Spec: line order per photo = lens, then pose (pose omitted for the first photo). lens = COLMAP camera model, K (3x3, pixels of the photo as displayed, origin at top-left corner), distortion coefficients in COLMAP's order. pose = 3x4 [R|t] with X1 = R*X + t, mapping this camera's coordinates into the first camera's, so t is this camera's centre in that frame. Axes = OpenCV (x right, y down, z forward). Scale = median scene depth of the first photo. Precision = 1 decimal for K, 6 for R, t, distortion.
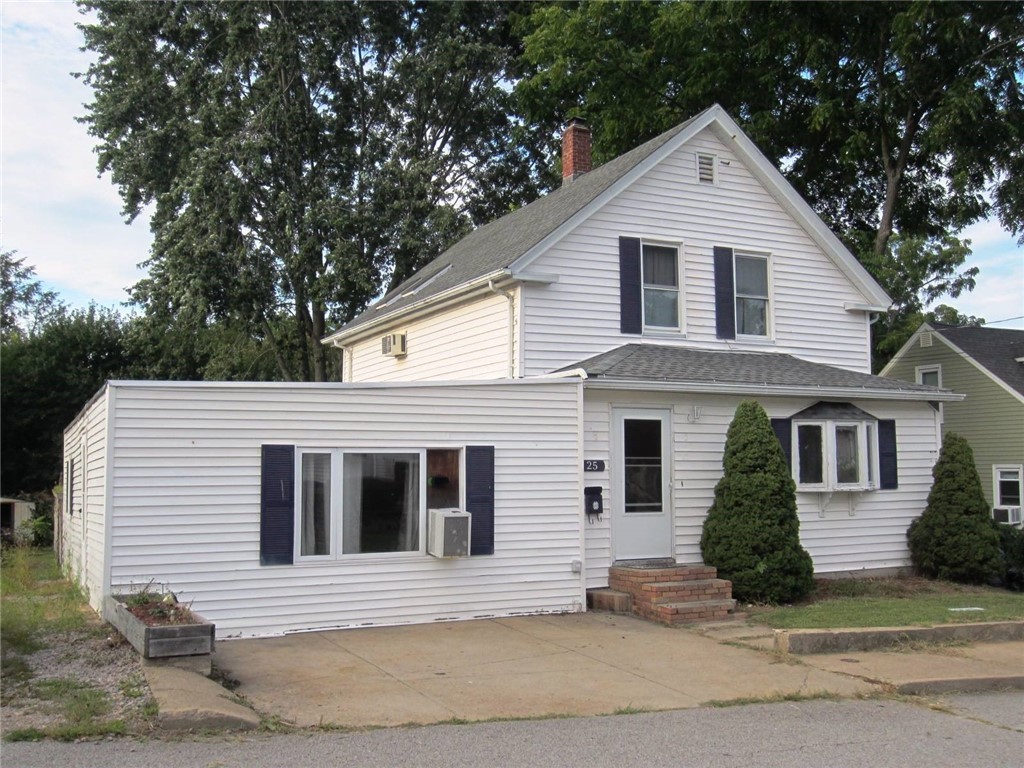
lens RADIAL K [[1052.5, 0, 512.0], [0, 1052.5, 384.0], [0, 0, 1]] dist [-0.044440, 0.006247]
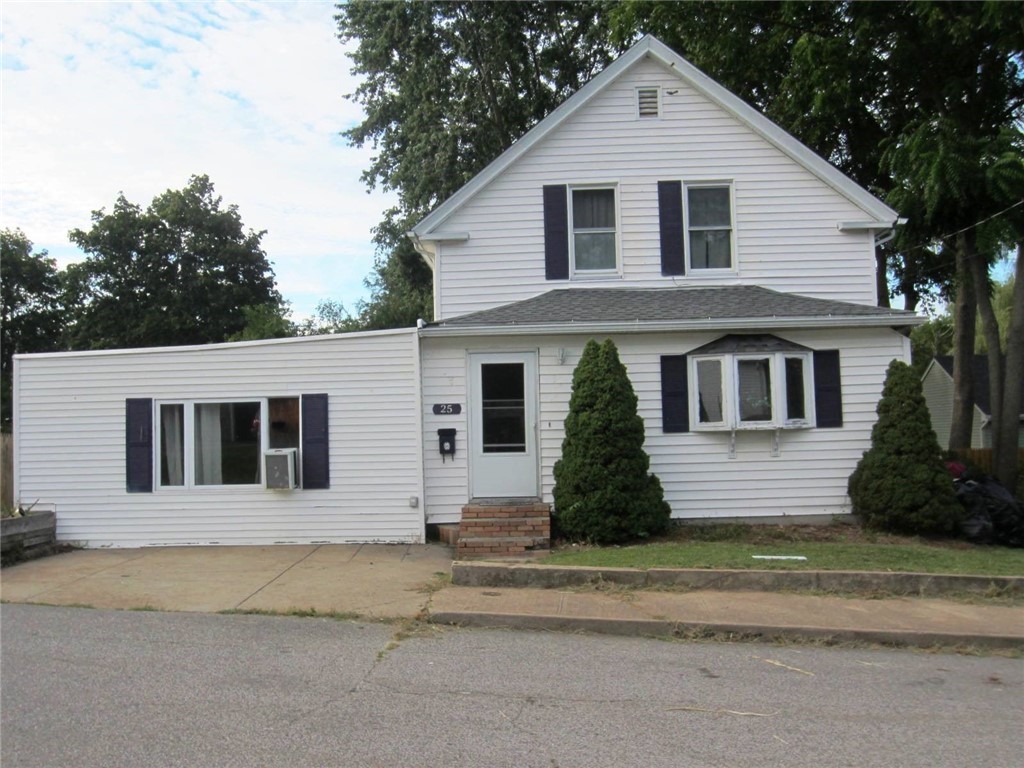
lens RADIAL K [[1028.7, 0, 512.0], [0, 1028.7, 384.0], [0, 0, 1]] dist [-0.072700, 0.015078]
pose [[0.872921, -0.039072, -0.486295, 0.632193], [0.057214, 0.998108, 0.022508, 0.032172], [0.484496, -0.047470, 0.873505, 0.119729]]
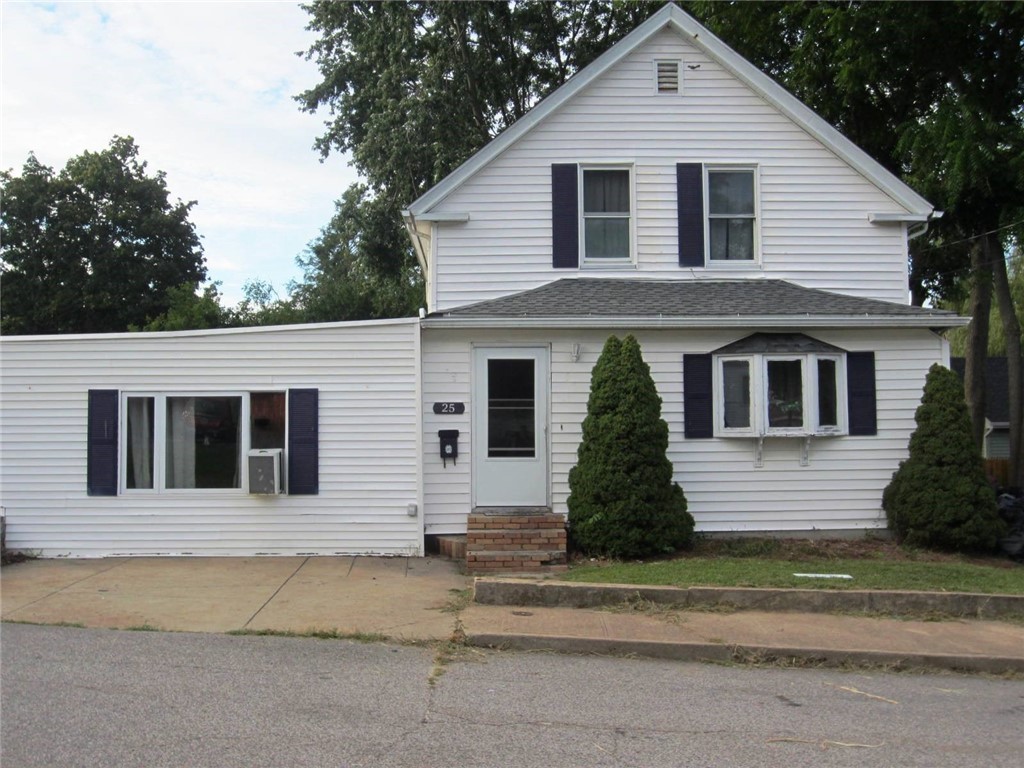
lens RADIAL K [[1140.9, 0, 515.9], [0, 1140.9, 377.5], [0, 0, 1]] dist [-0.069174, -0.011889]
pose [[0.902952, -0.021605, -0.429198, 0.573456], [0.036377, 0.998993, 0.026243, 0.023880], [0.428199, -0.039309, 0.902829, 0.079349]]
